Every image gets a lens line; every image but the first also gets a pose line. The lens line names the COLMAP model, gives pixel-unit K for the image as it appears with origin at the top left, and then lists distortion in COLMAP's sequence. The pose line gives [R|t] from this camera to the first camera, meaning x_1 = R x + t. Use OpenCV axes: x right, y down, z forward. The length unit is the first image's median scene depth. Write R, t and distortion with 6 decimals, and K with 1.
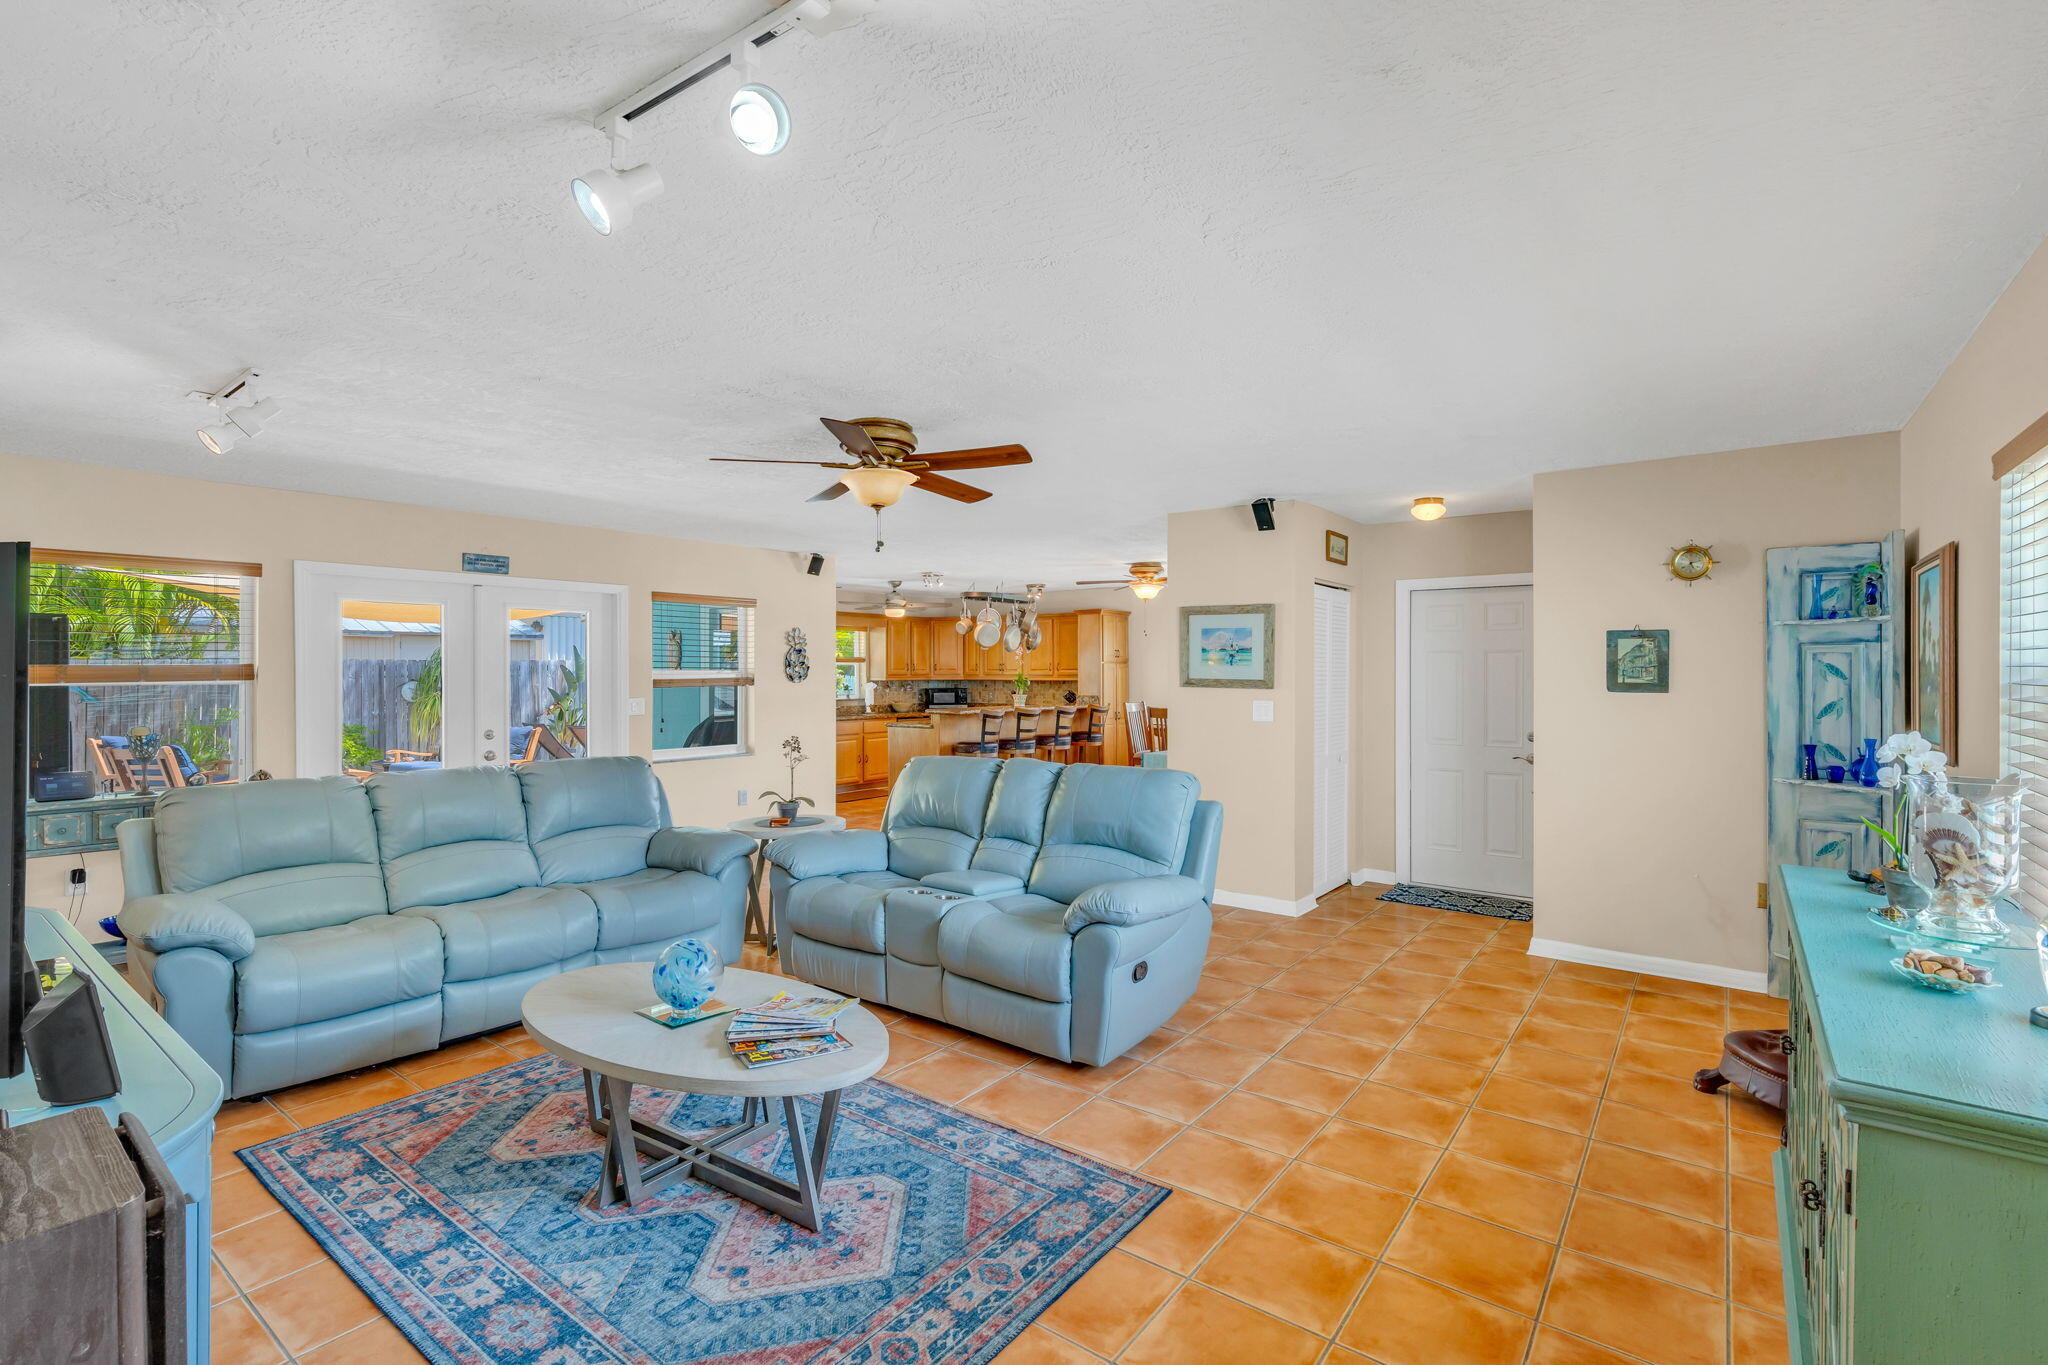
lens RADIAL K [[916.6, 0, 1017.8], [0, 916.6, 687.1], [0, 0, 1]] dist [-0.014511, 0.000942]
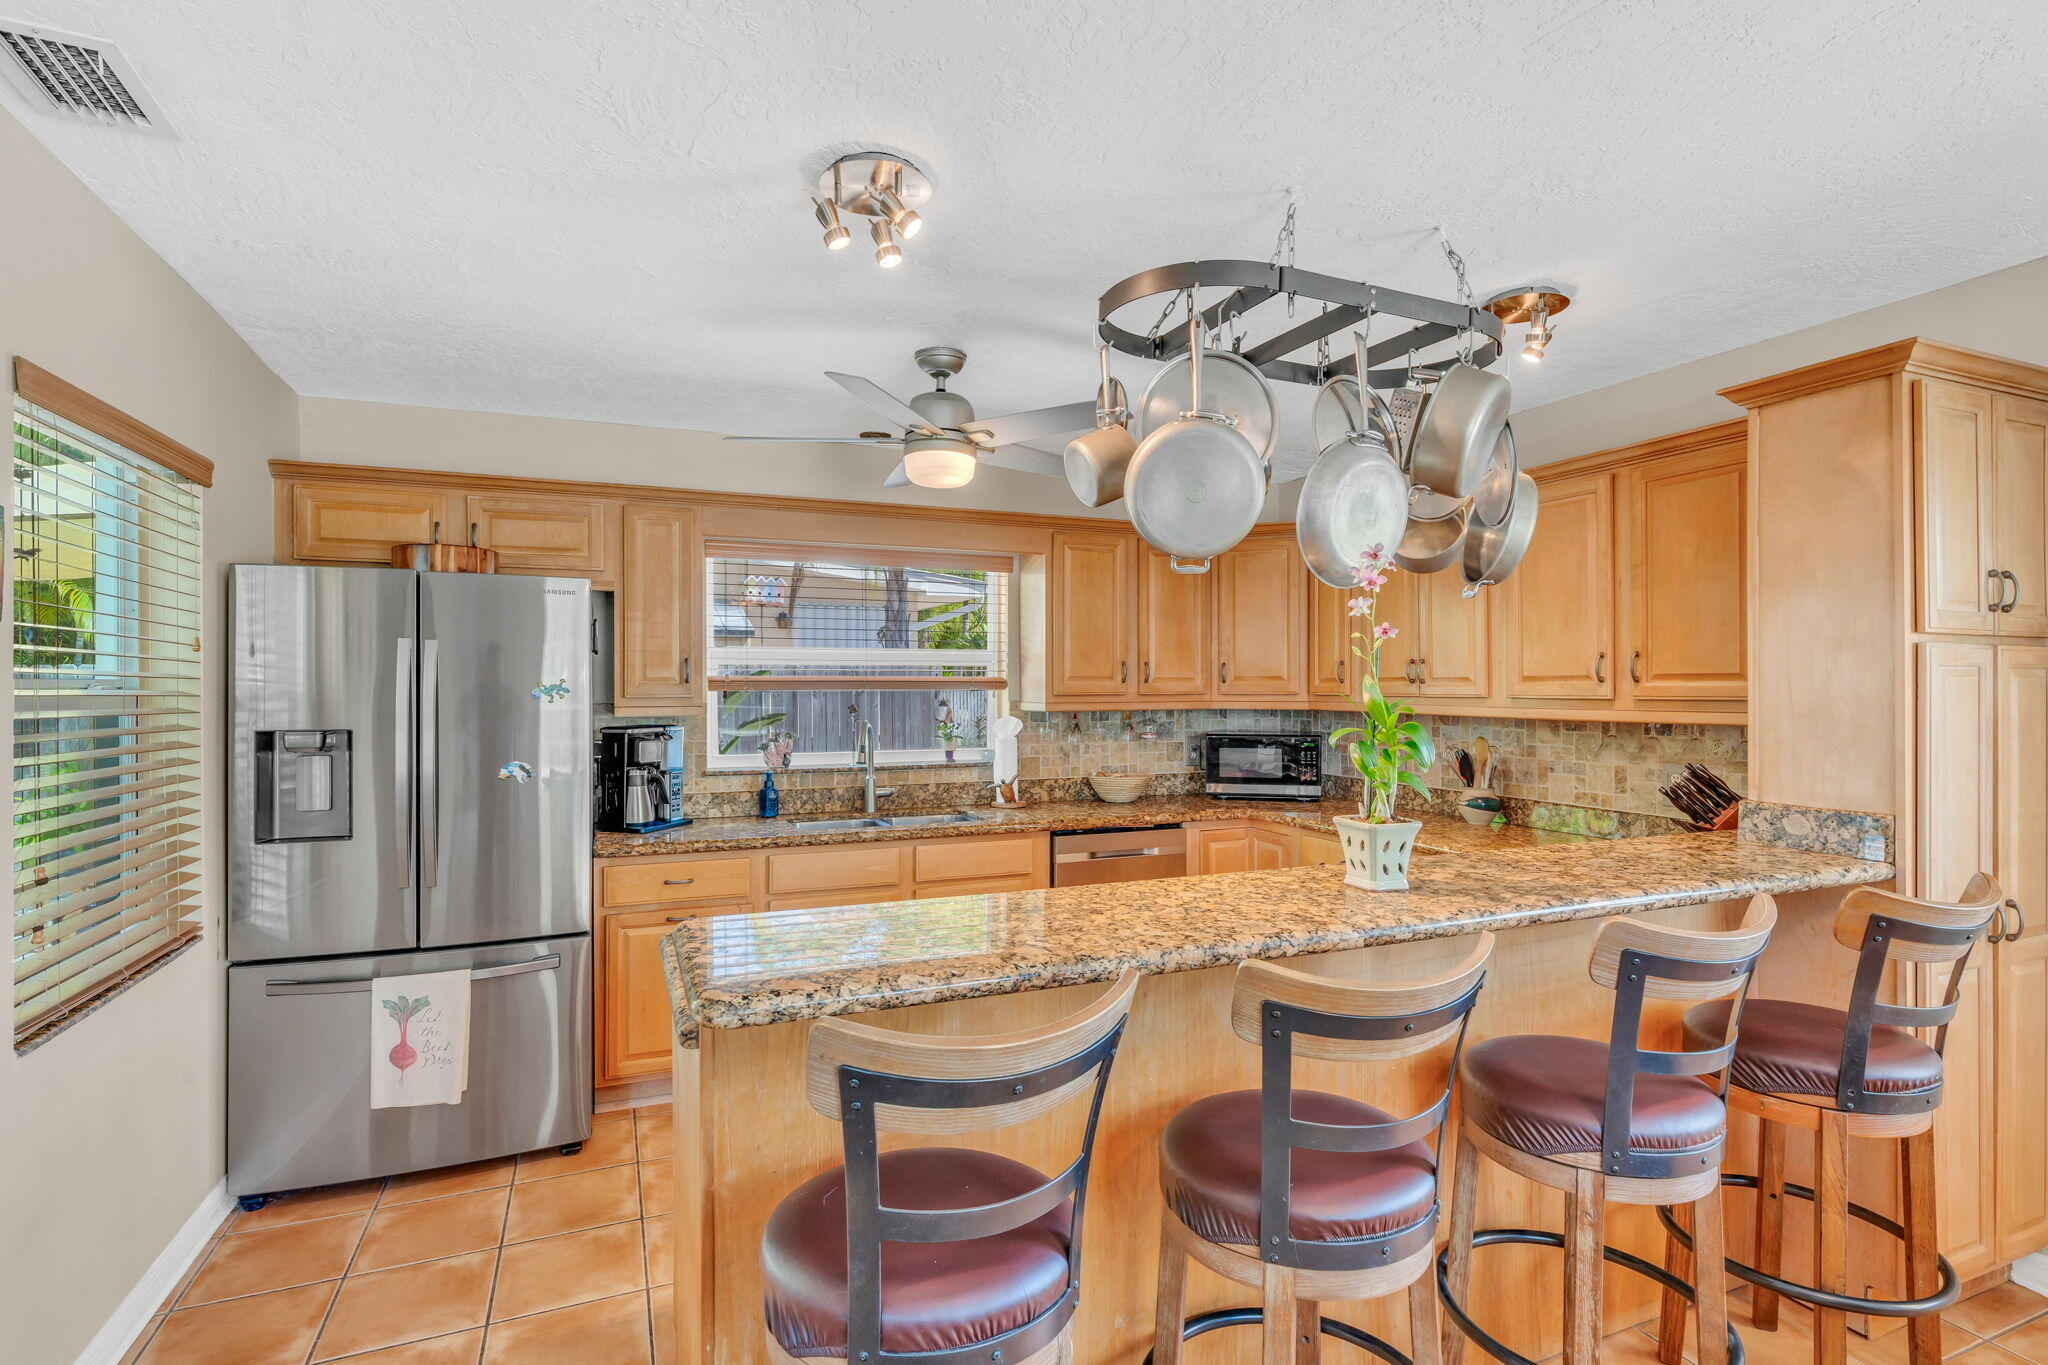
lens RADIAL K [[1011.3, 0, 1005.2], [0, 1011.3, 697.8], [0, 0, 1]] dist [0.007268, -0.000554]
pose [[0.850614, 0.012816, -0.525634, 0.083982], [-0.014314, 0.999897, 0.001216, -0.026257], [0.525595, 0.006489, 0.850710, 1.422917]]
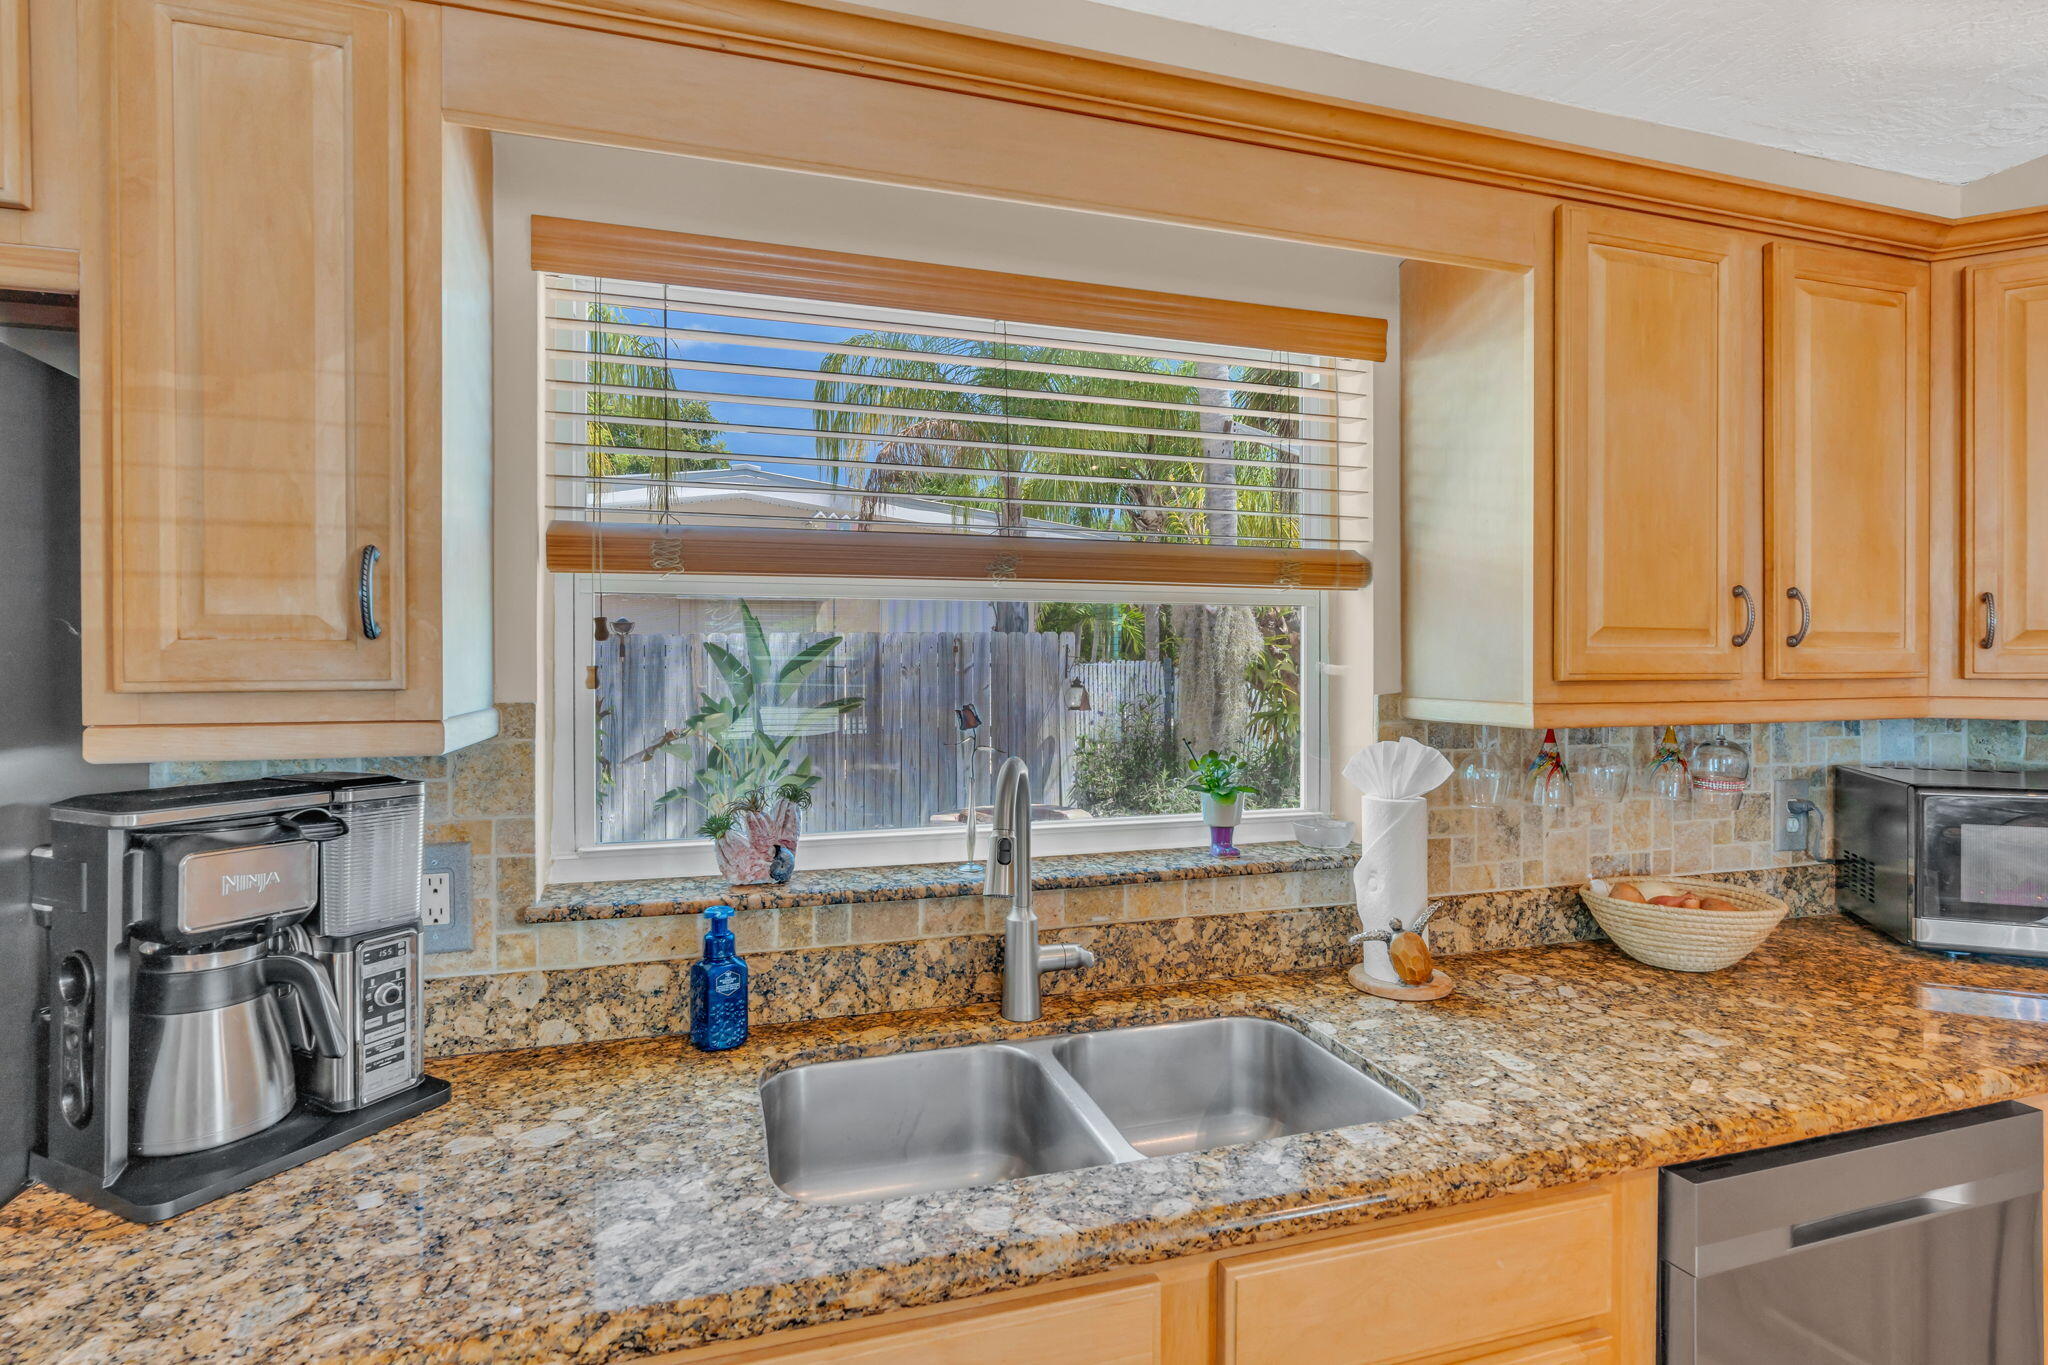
lens RADIAL K [[954.0, 0, 1032.9], [0, 954.0, 666.1], [0, 0, 1]] dist [-0.061739, 0.021778]
pose [[0.791875, 0.007494, -0.610637, -0.257507], [-0.015879, 0.999839, -0.008321, -0.027555], [0.610477, 0.016286, 0.791867, 1.833630]]
